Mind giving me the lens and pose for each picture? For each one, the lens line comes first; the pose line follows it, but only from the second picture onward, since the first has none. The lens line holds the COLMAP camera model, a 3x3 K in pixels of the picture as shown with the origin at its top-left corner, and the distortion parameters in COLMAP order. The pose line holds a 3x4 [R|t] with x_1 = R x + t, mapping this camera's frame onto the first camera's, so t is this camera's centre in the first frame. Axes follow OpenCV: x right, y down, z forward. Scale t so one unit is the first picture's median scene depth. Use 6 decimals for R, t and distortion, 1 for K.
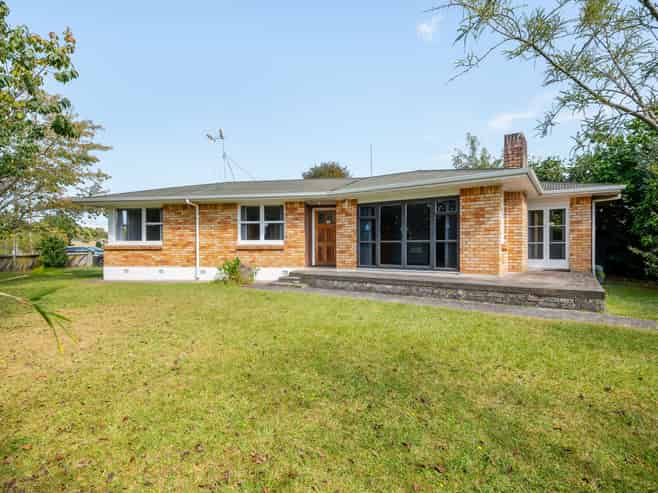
lens RADIAL K [[309.4, 0, 329.3], [0, 309.4, 247.5], [0, 0, 1]] dist [0.000793, -0.000479]
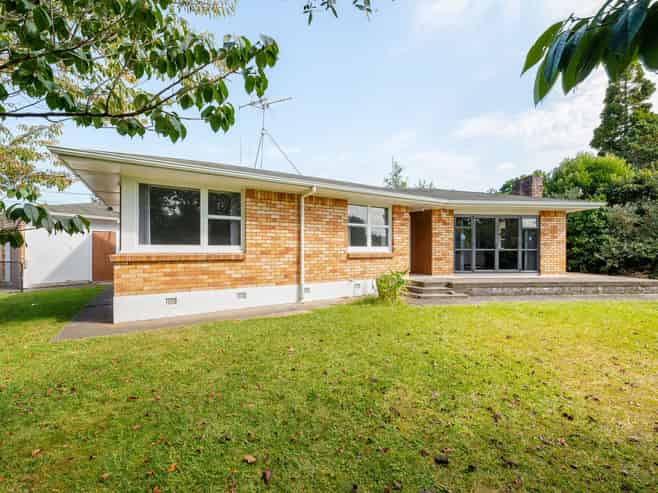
lens RADIAL K [[265.2, 0, 329.1], [0, 265.2, 247.0], [0, 0, 1]] dist [-0.001331, -0.000019]
pose [[0.800306, 0.011561, 0.599481, -0.774515], [0.001142, 0.999783, -0.020807, -0.008404], [-0.599591, 0.017337, 0.800119, 0.499370]]
